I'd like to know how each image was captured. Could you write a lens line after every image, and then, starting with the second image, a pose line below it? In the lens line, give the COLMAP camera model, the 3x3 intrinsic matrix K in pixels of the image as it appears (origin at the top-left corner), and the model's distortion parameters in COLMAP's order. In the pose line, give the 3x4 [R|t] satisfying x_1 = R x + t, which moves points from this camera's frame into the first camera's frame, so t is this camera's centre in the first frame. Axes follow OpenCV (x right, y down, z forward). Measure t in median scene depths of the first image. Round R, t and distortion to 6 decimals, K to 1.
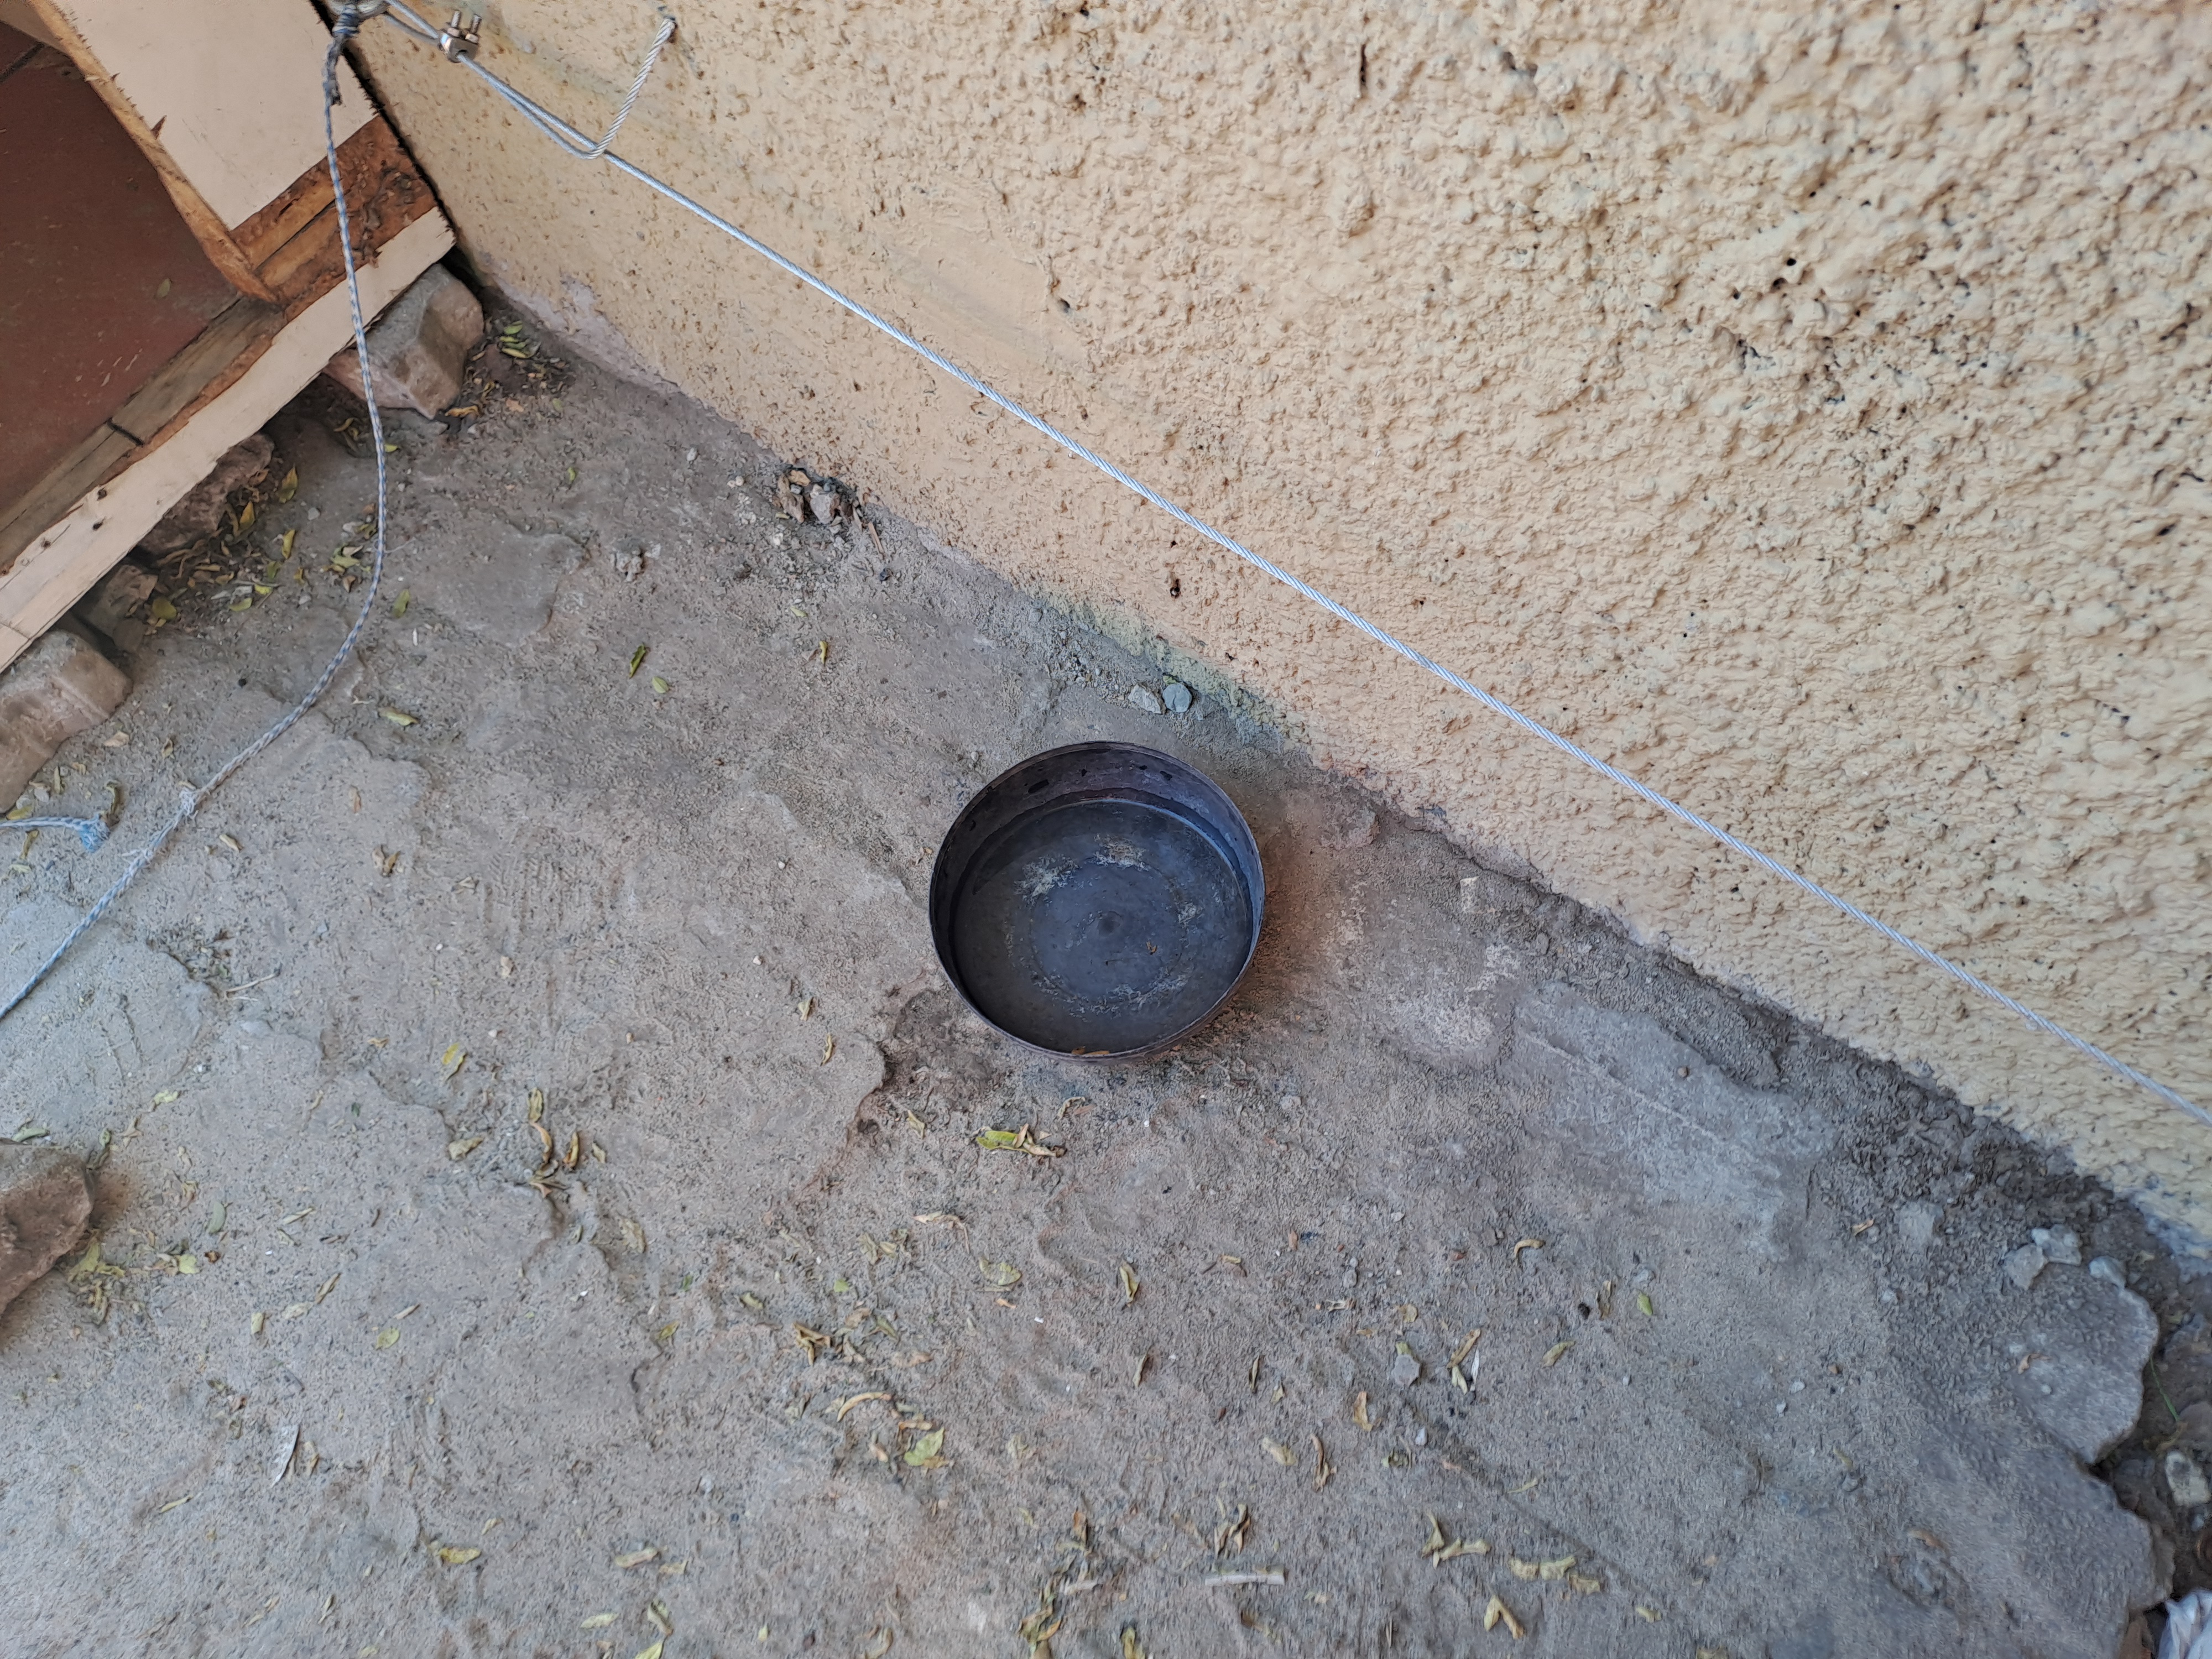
lens RADIAL K [[1668.6, 0, 1088.5], [0, 1668.6, 871.1], [0, 0, 1]] dist [0.078833, -0.105004]
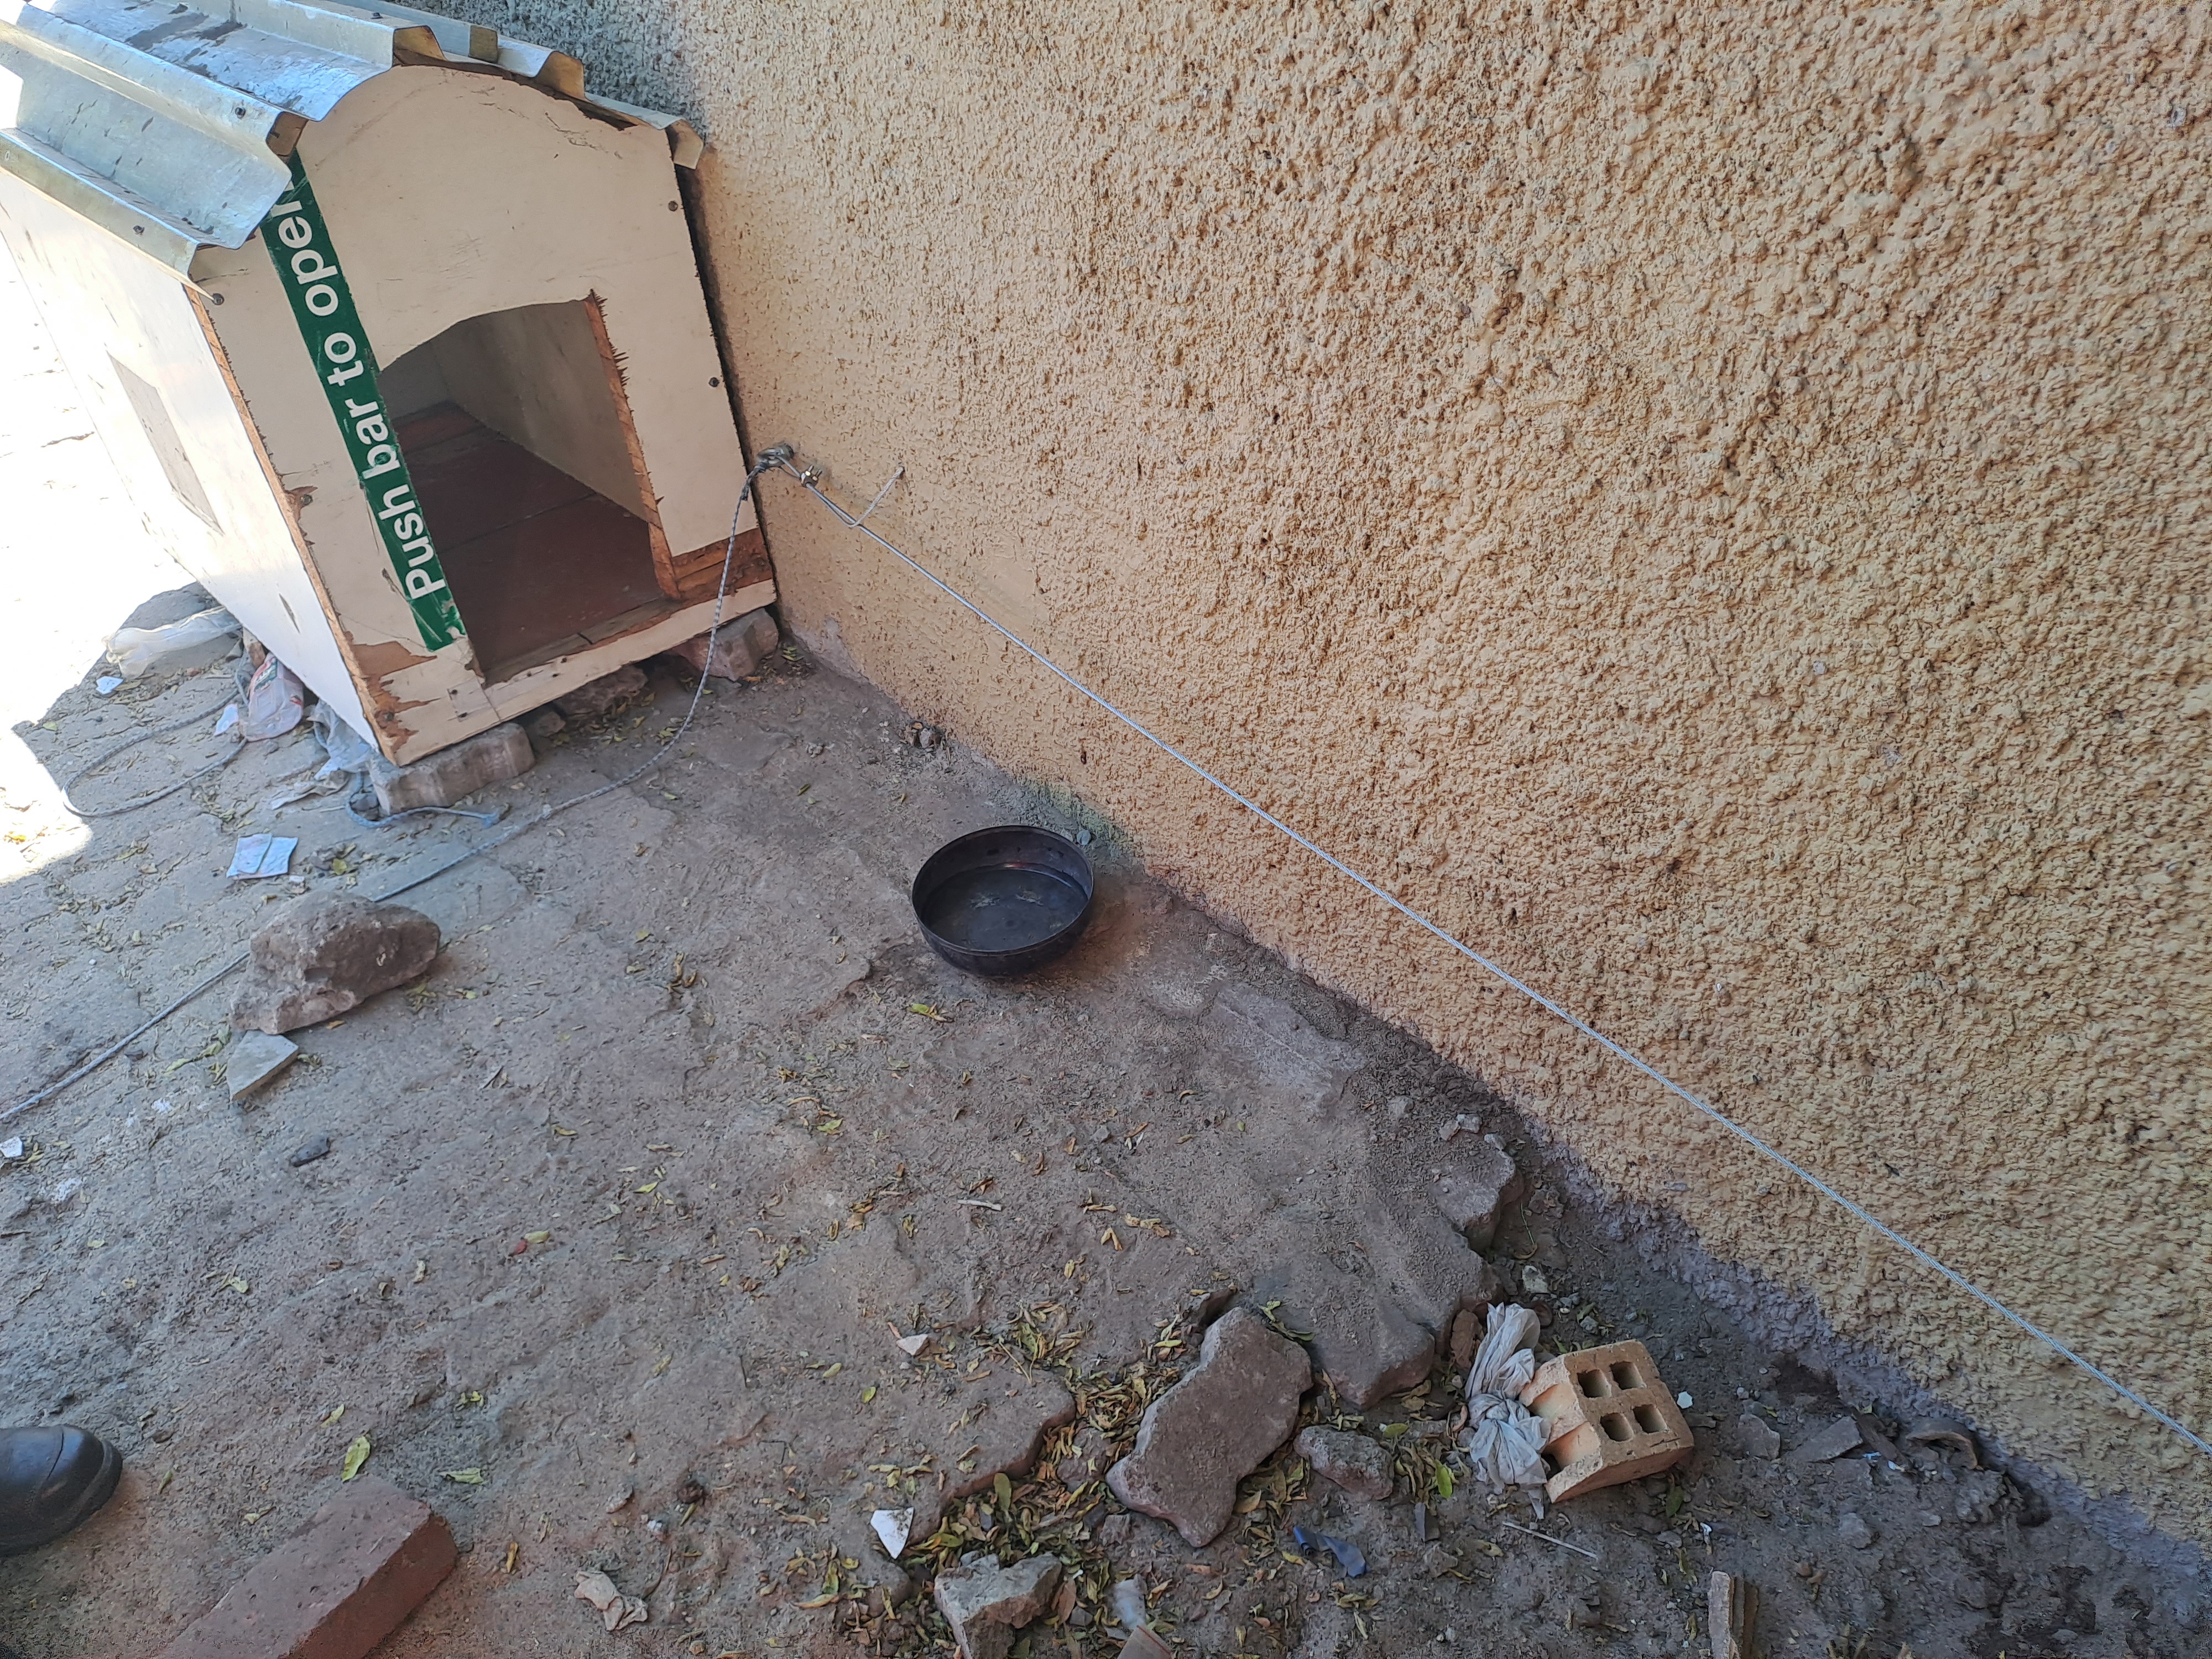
lens RADIAL K [[1705.8, 0, 1103.3], [0, 1705.8, 830.2], [0, 0, 1]] dist [0.080271, -0.075095]
pose [[0.975013, 0.167004, -0.146489, 0.374379], [-0.214365, 0.880321, -0.423181, 0.724630], [0.058285, 0.444009, 0.894124, -0.701035]]
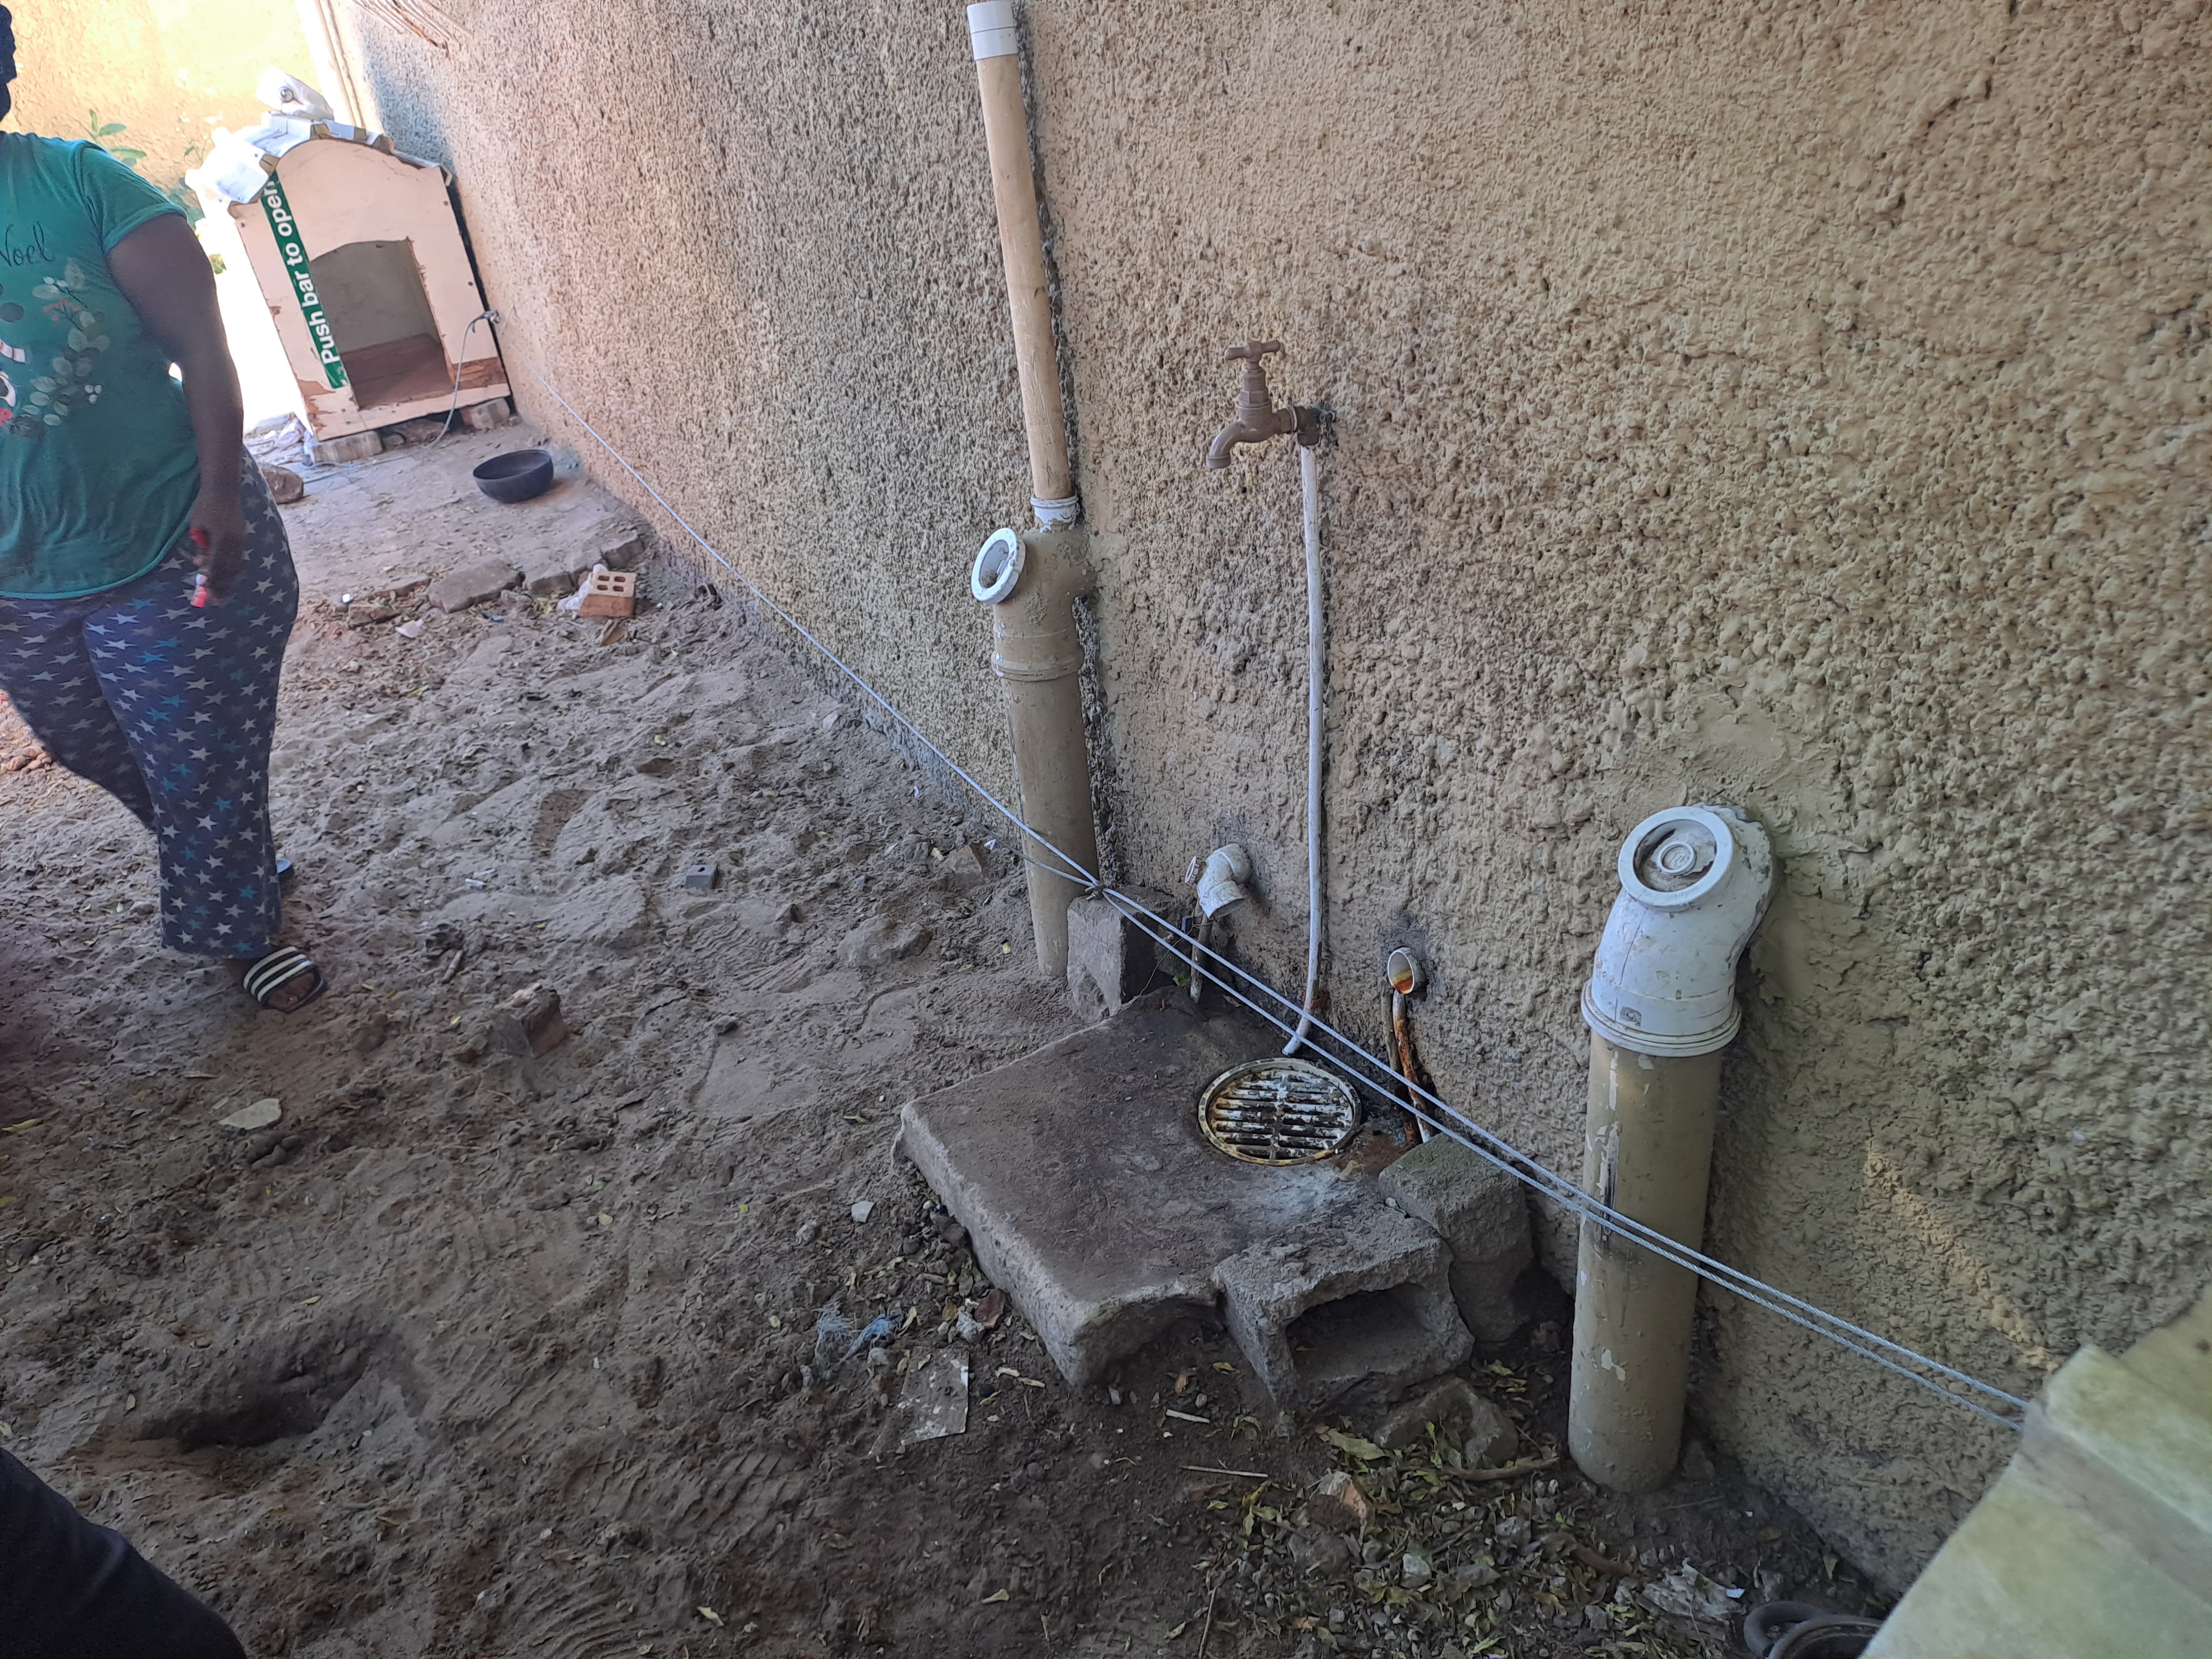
lens RADIAL K [[1649.4, 0, 1099.3], [0, 1649.4, 828.5], [0, 0, 1]] dist [0.083875, -0.100577]
pose [[0.919337, 0.207503, -0.334308, 3.054858], [-0.351994, 0.813418, -0.463089, 2.255265], [0.175840, 0.543410, 0.820845, -1.793848]]
